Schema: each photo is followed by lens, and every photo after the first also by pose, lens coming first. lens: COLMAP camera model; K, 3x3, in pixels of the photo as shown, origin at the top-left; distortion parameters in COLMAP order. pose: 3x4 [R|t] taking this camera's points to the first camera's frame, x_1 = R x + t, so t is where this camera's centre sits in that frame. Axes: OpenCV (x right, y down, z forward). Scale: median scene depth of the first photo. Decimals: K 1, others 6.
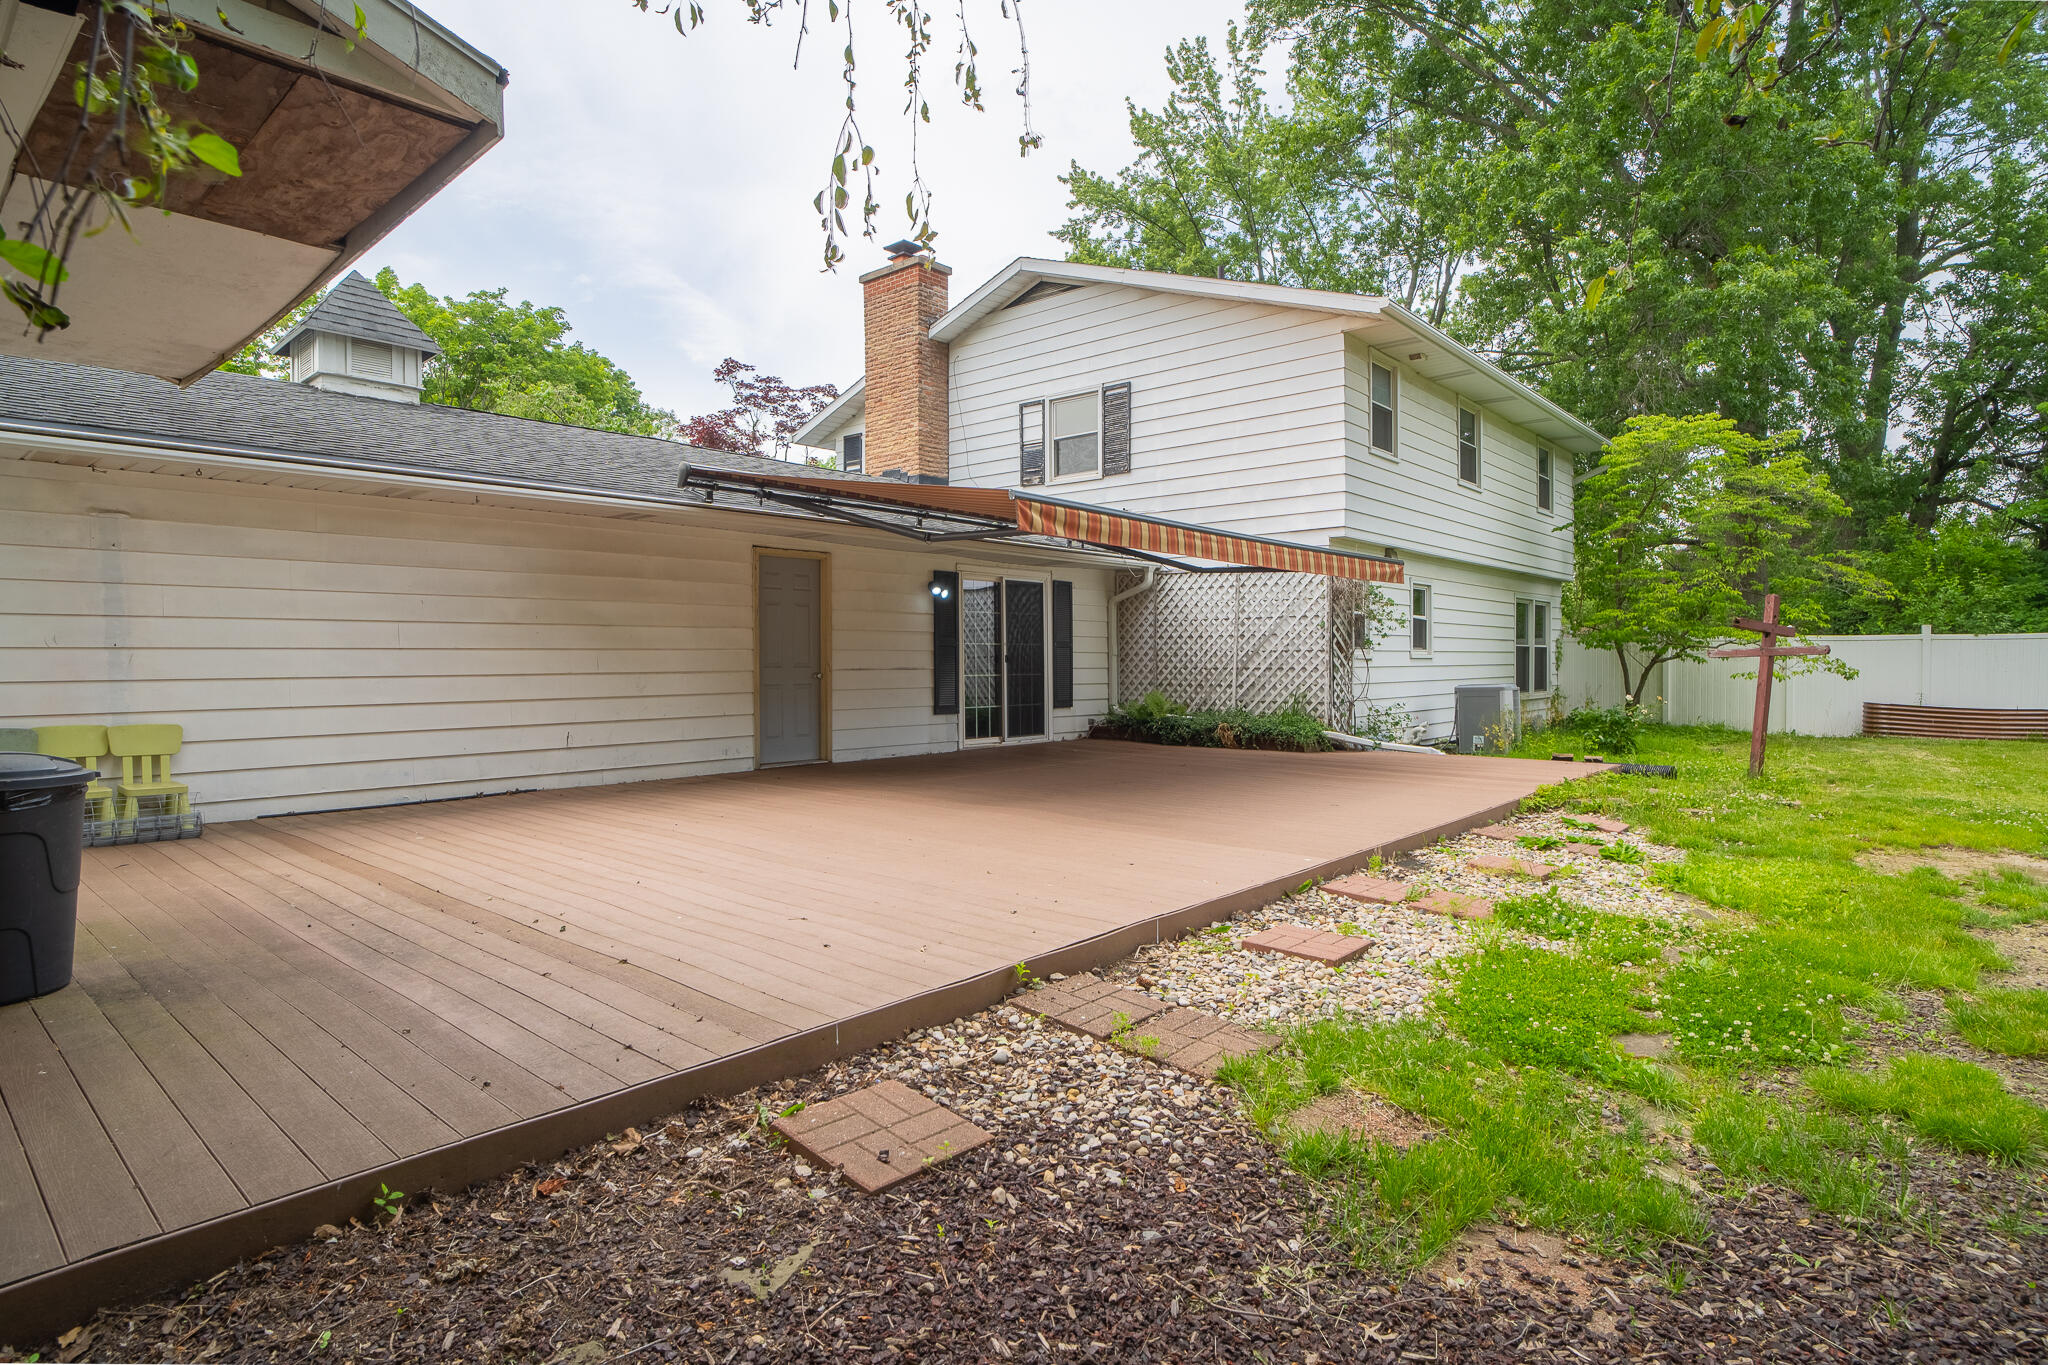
lens RADIAL K [[1080.1, 0, 1024.0], [0, 1080.1, 682.5], [0, 0, 1]] dist [-0.049939, 0.025814]
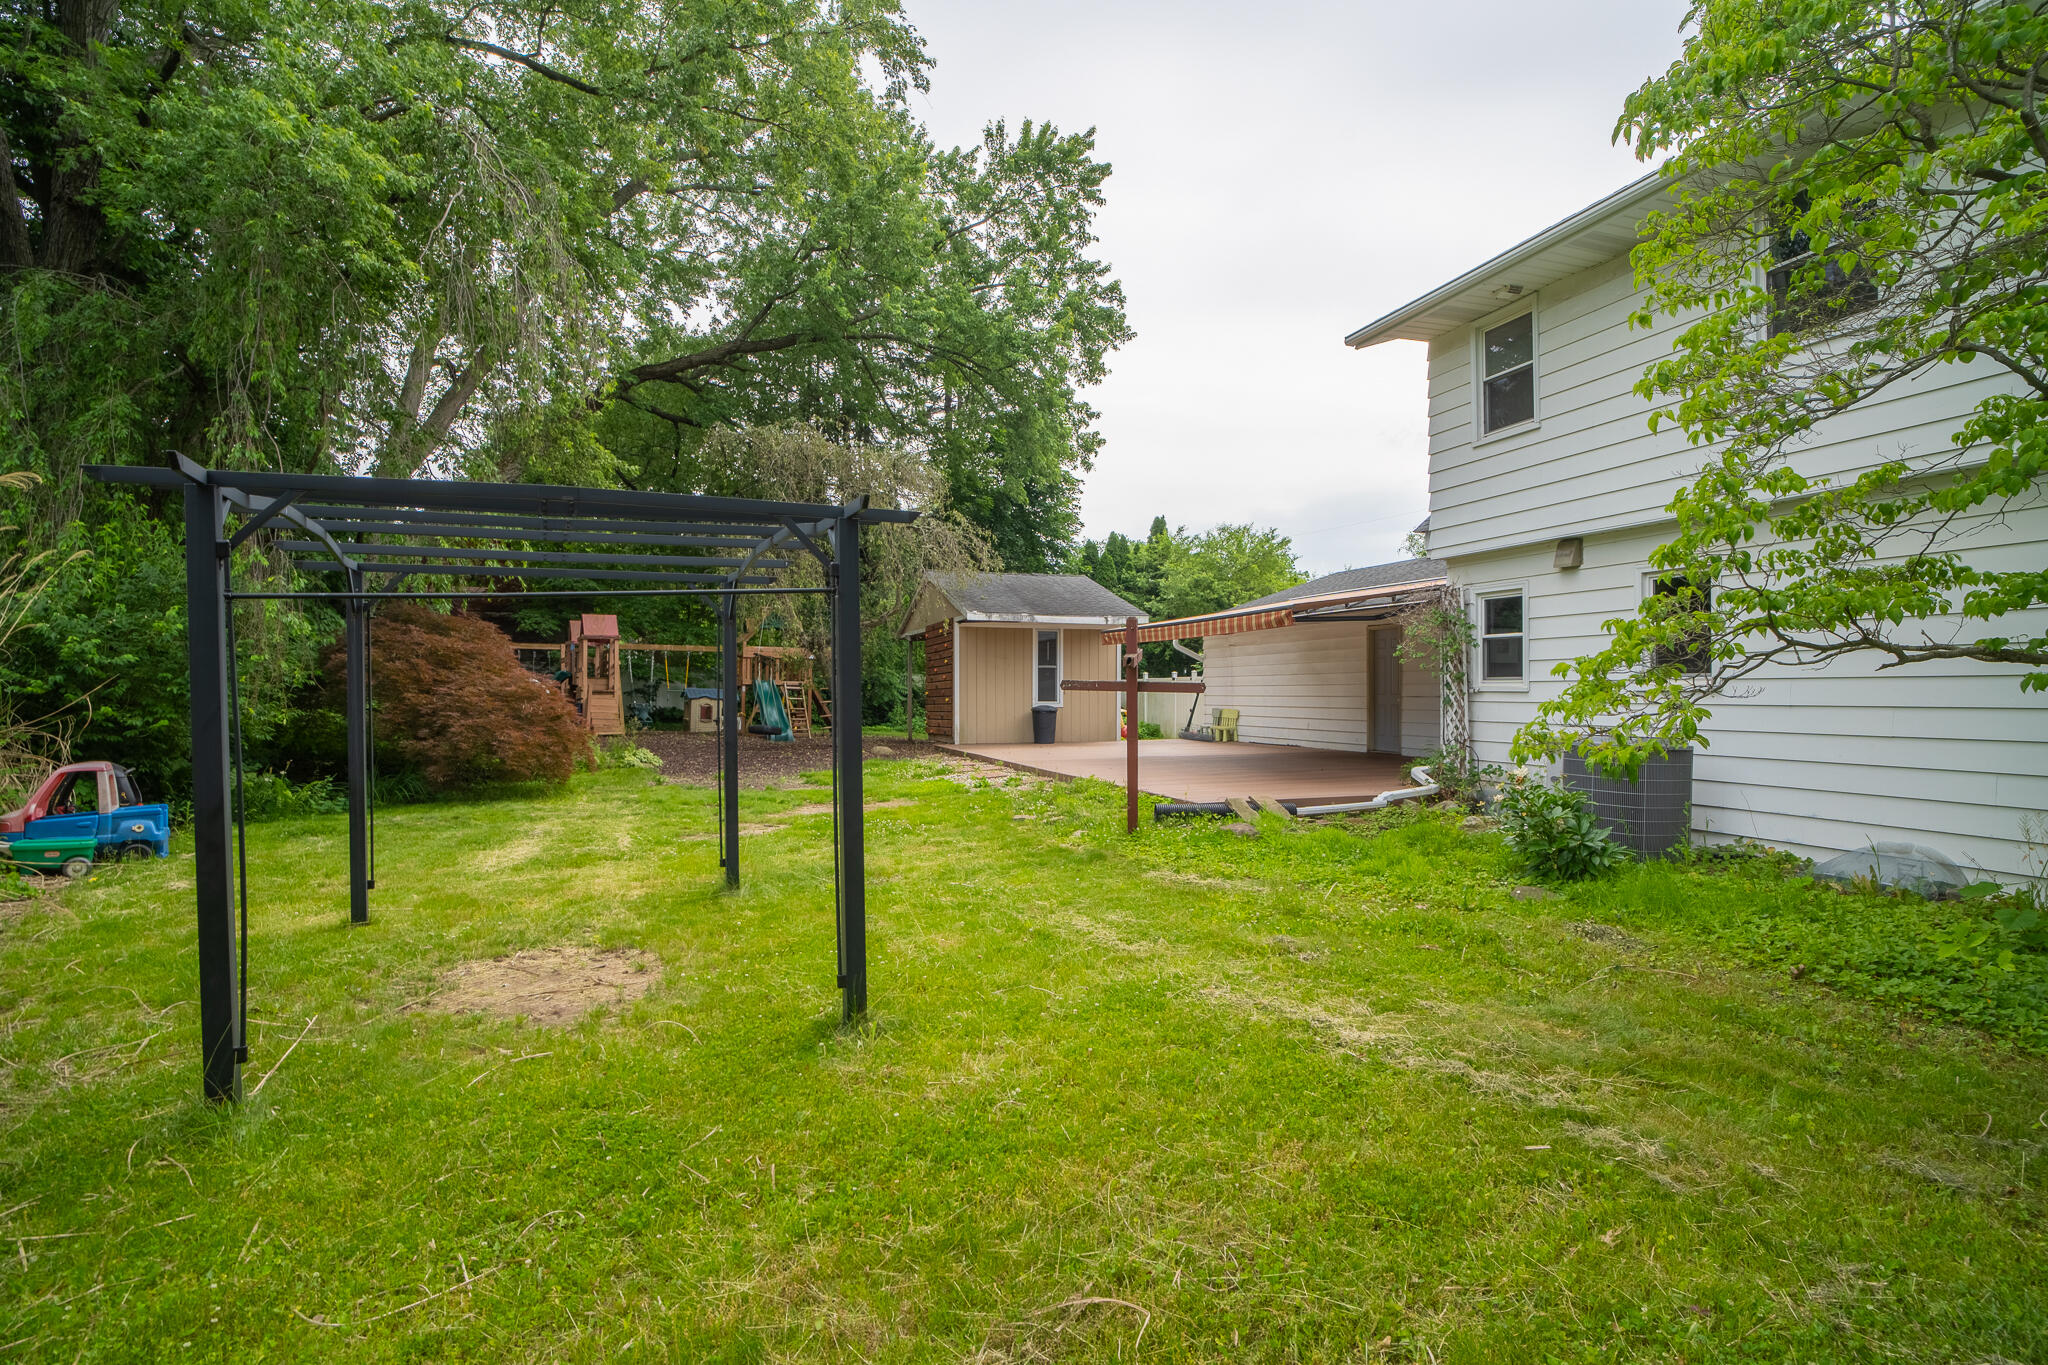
lens RADIAL K [[1080.1, 0, 1024.0], [0, 1080.1, 682.5], [0, 0, 1]] dist [-0.049939, 0.025814]
pose [[-0.499592, -0.009171, -0.866212, 1.559110], [-0.021155, 0.999775, 0.001616, -0.023672], [0.866003, 0.019132, -0.499673, 1.400194]]
